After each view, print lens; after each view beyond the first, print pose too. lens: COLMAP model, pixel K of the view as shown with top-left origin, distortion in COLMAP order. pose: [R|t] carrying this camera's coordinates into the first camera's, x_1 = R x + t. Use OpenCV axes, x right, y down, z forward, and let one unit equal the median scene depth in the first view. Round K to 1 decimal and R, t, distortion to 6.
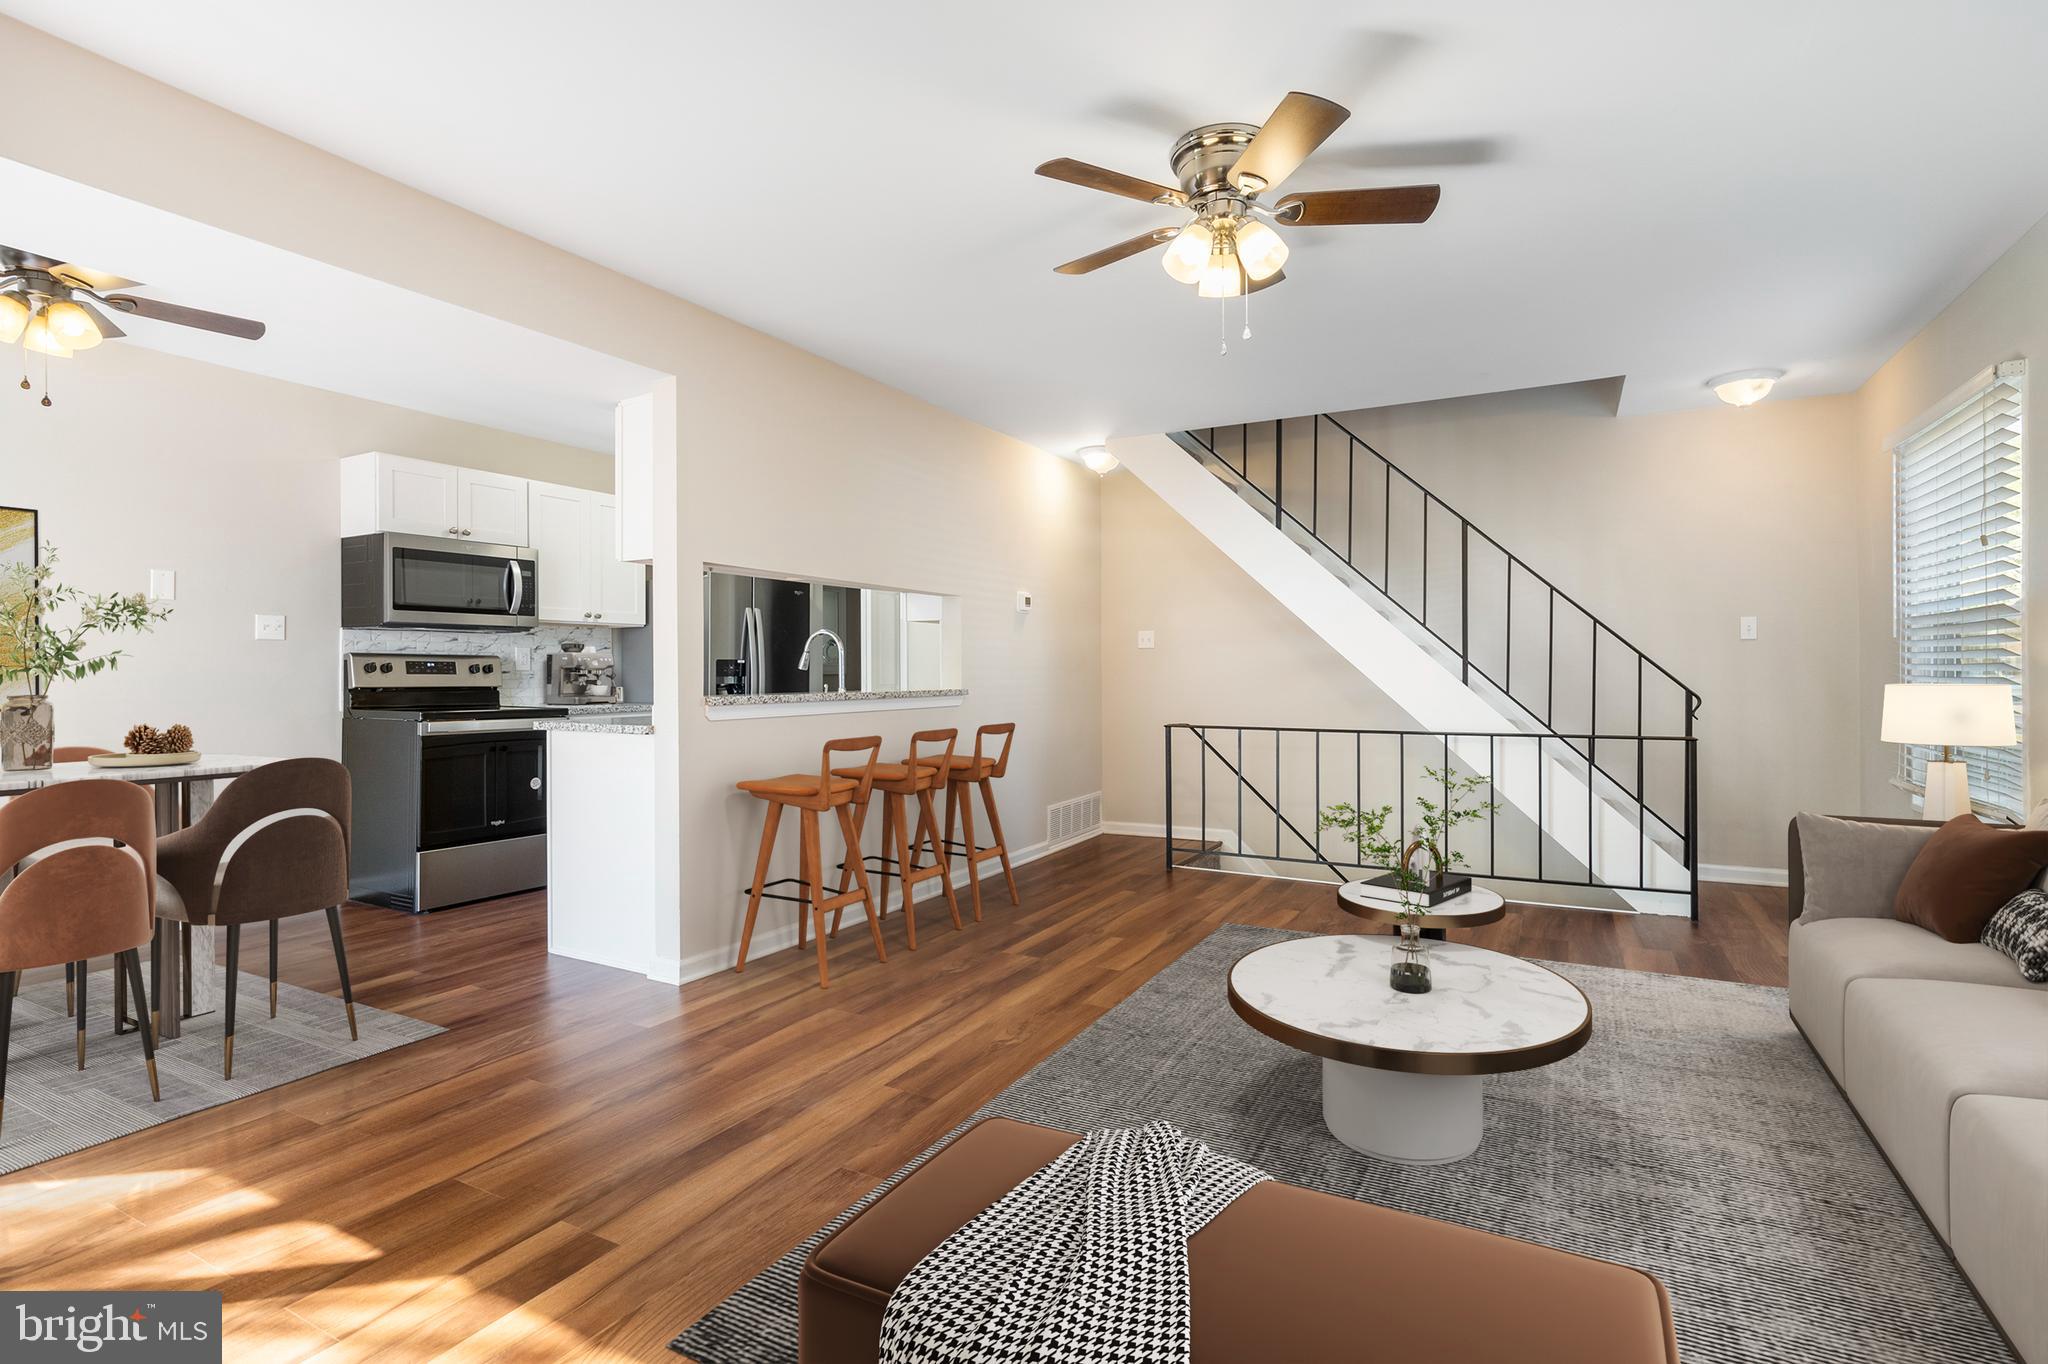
lens RADIAL K [[979.3, 0, 1013.7], [0, 979.3, 685.1], [0, 0, 1]] dist [-0.009382, 0.009632]
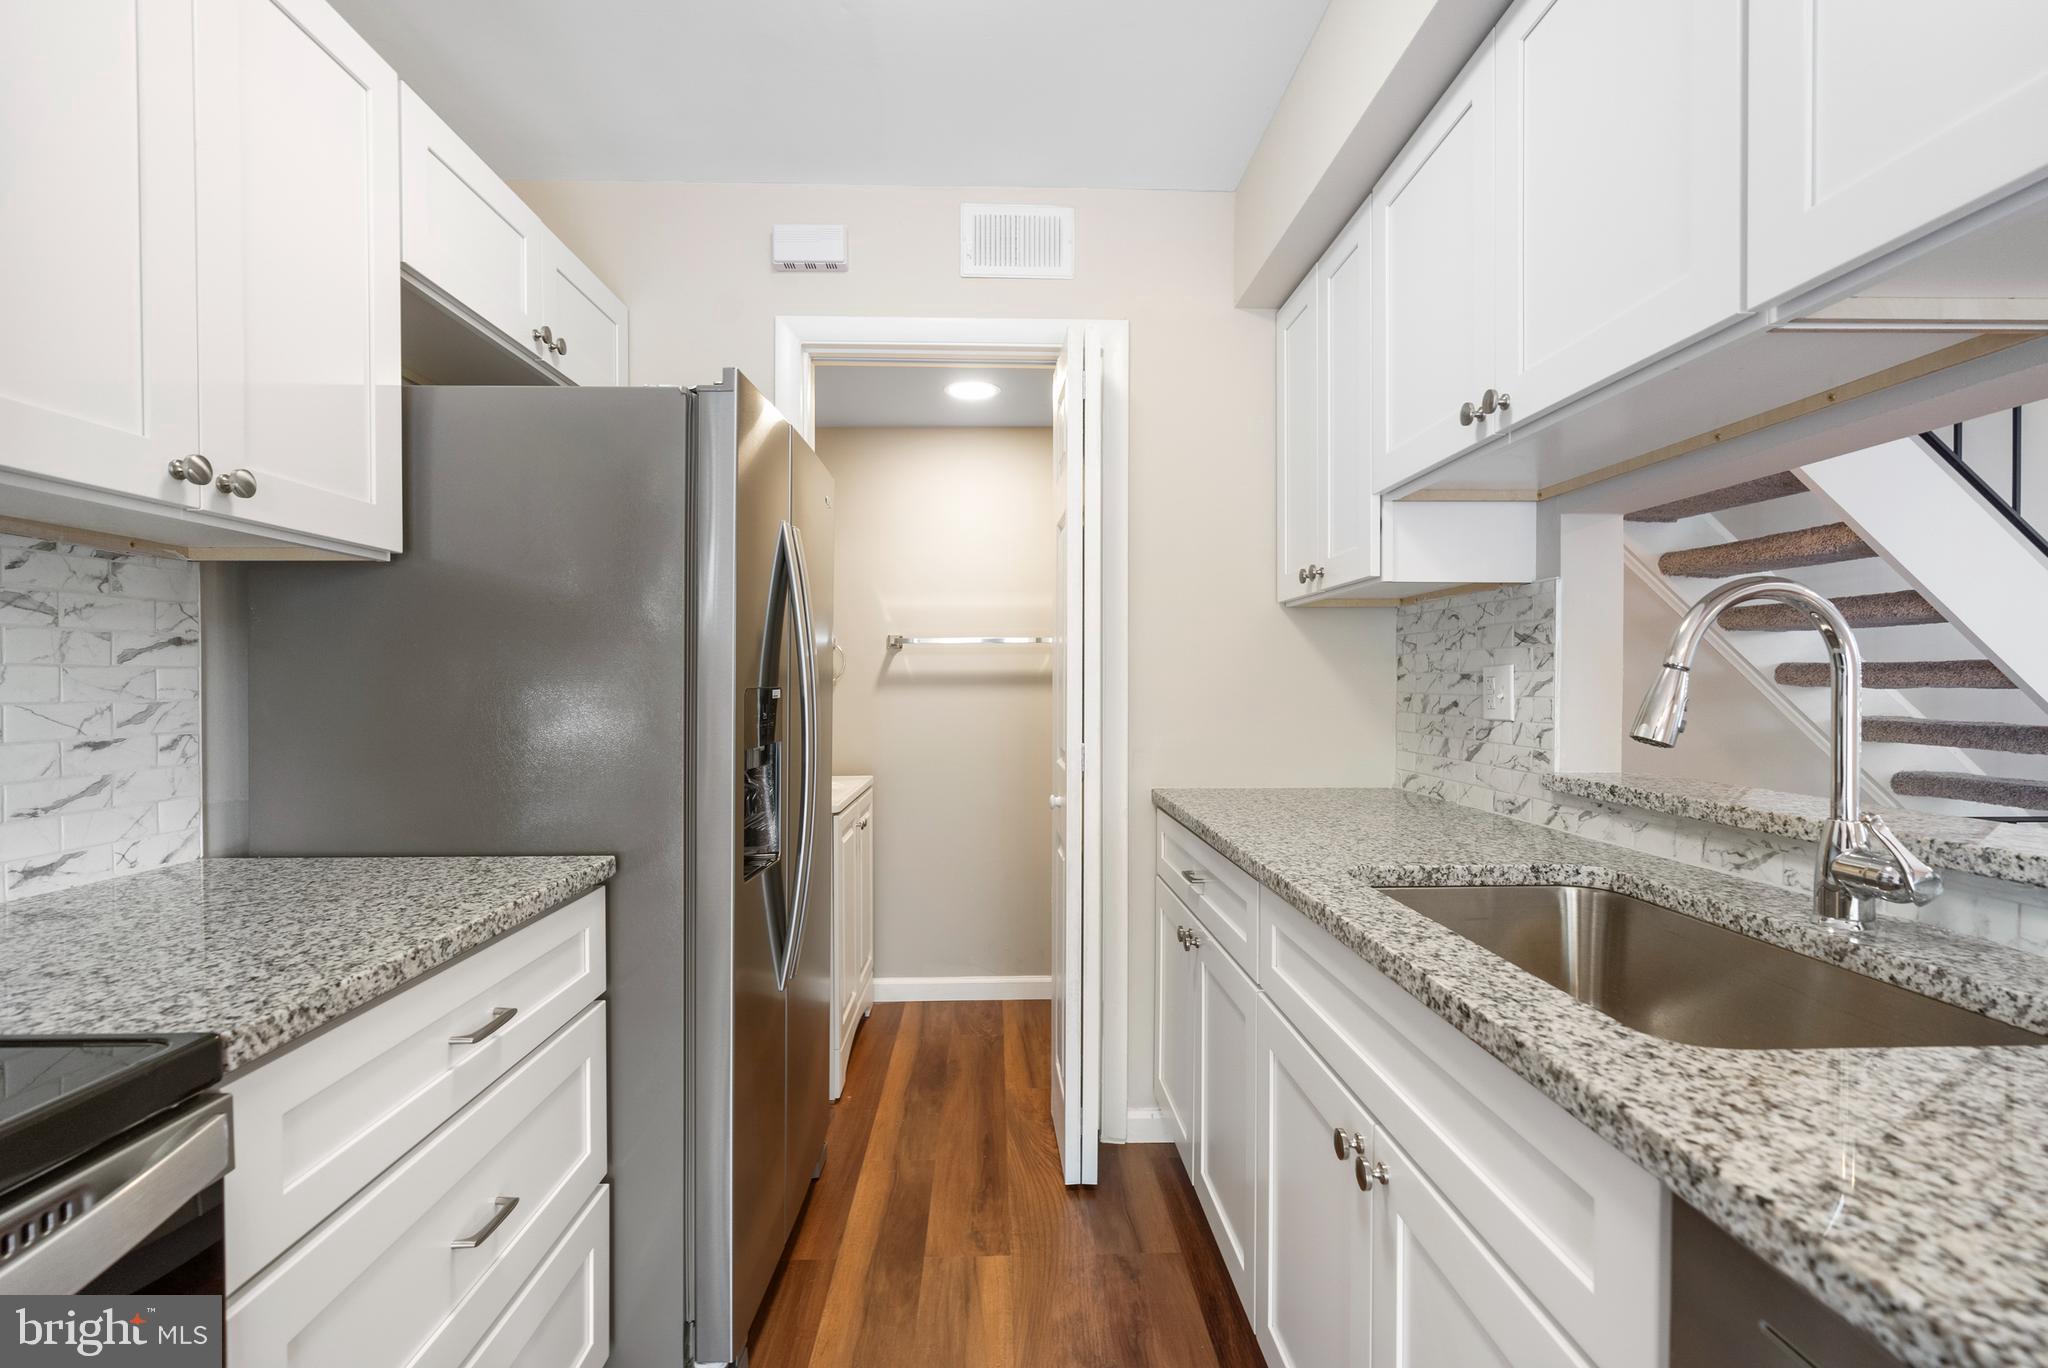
lens RADIAL K [[979.3, 0, 1013.7], [0, 979.3, 687.1], [0, 0, 1]] dist [-0.009382, 0.009632]
pose [[0.856100, -0.002894, 0.516802, -0.497466], [0.009260, 0.999910, -0.009740, -0.030110], [-0.516727, 0.013123, 0.856050, 0.937127]]
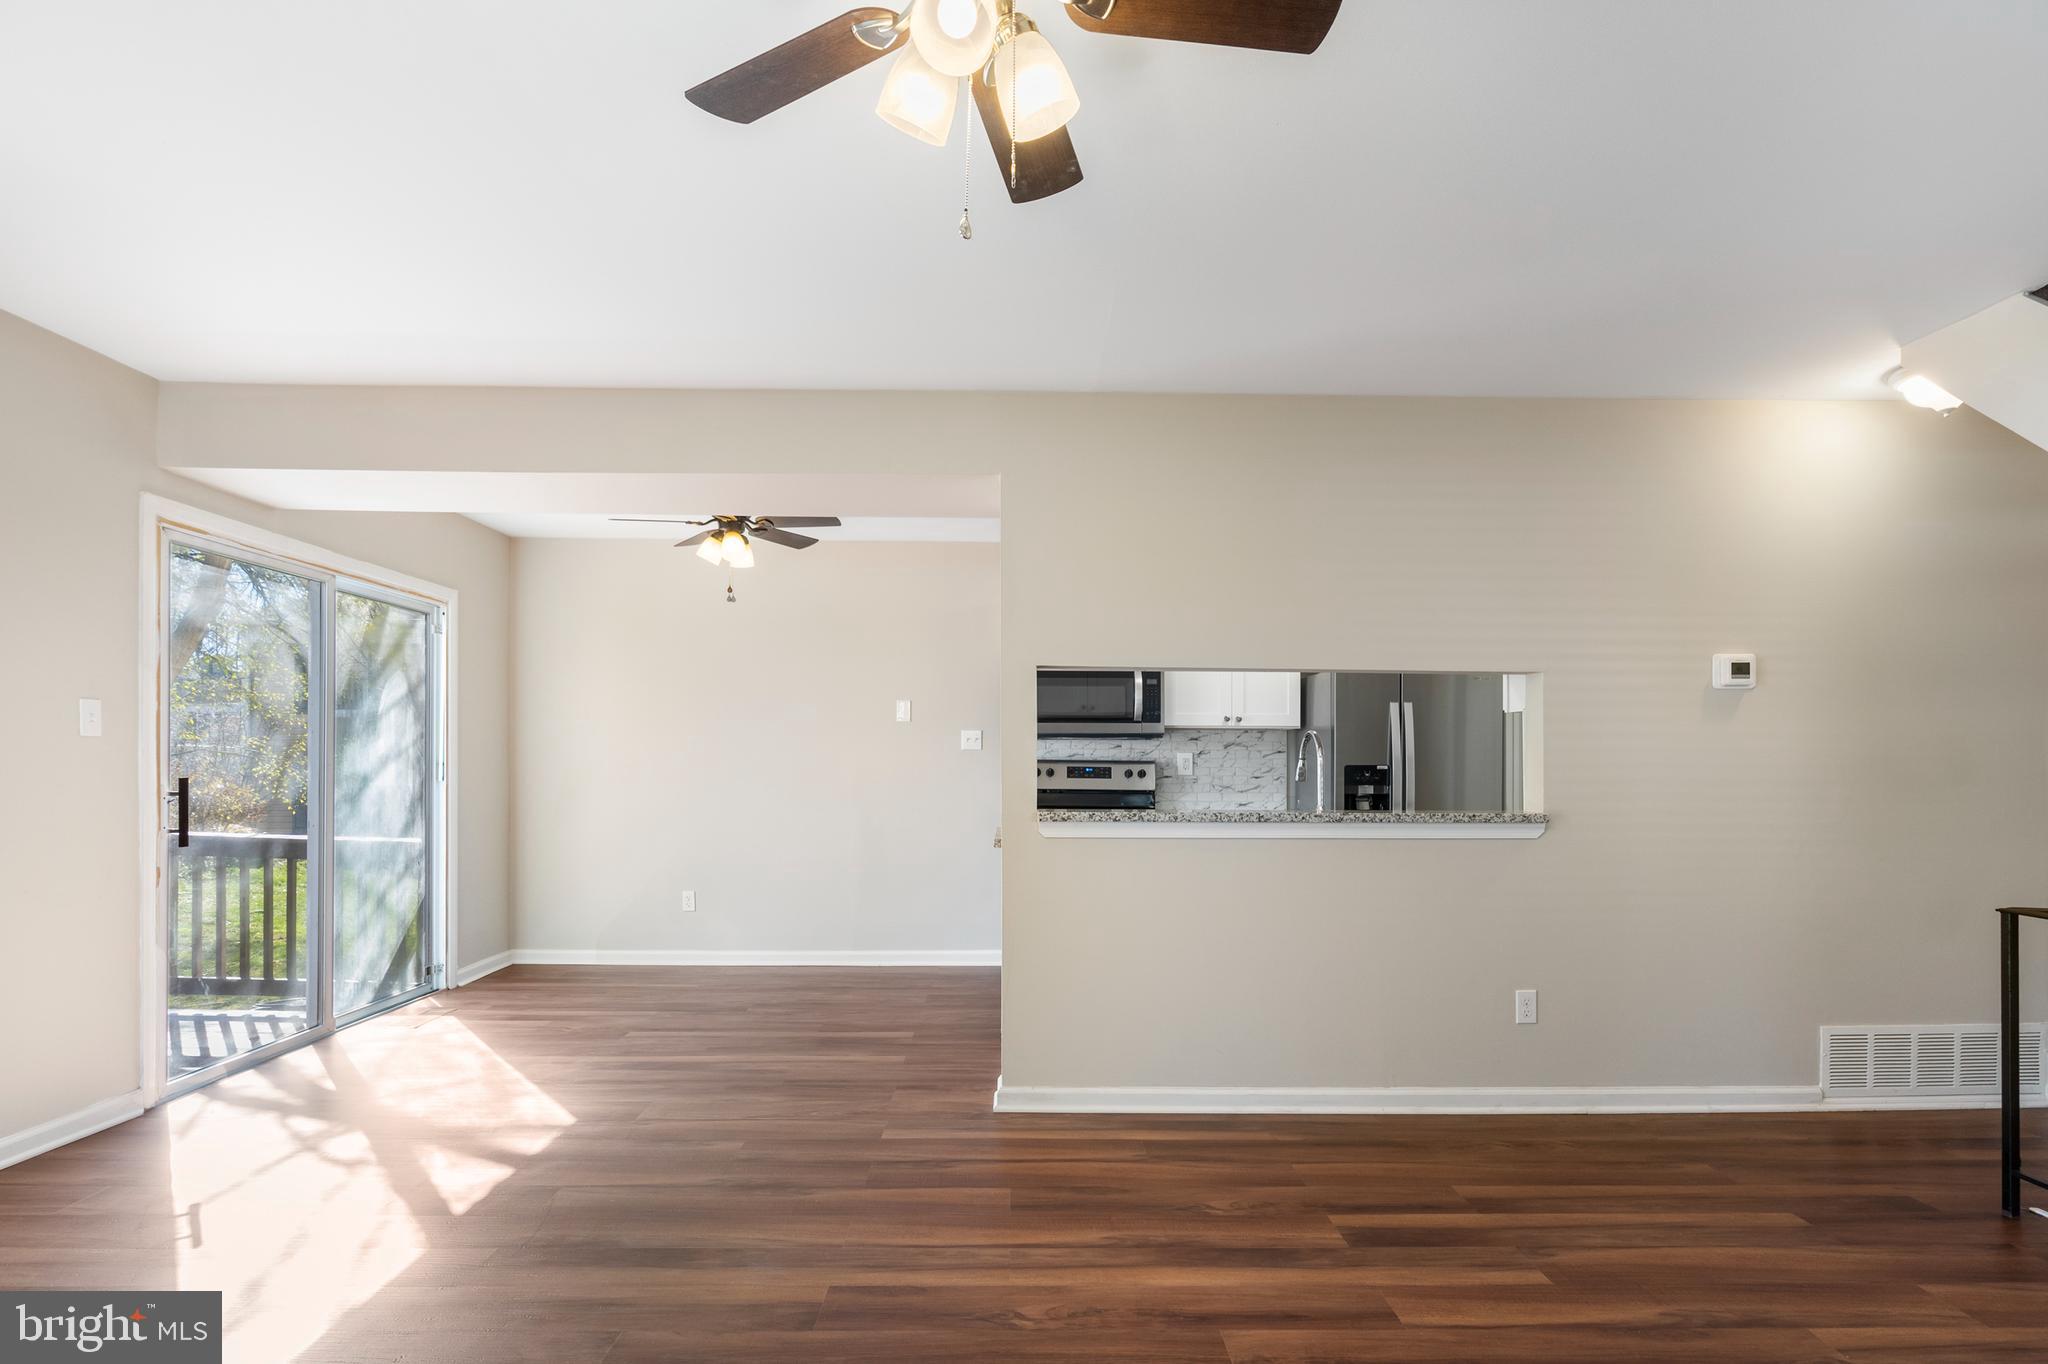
lens RADIAL K [[1011.8, 0, 1036.4], [0, 1011.8, 760.6], [0, 0, 1]] dist [0.000285, -0.000566]
pose [[0.504289, 0.001739, -0.863533, 0.418771], [-0.018828, 0.999782, -0.008982, -0.022213], [0.863330, 0.020788, 0.504212, 0.417707]]
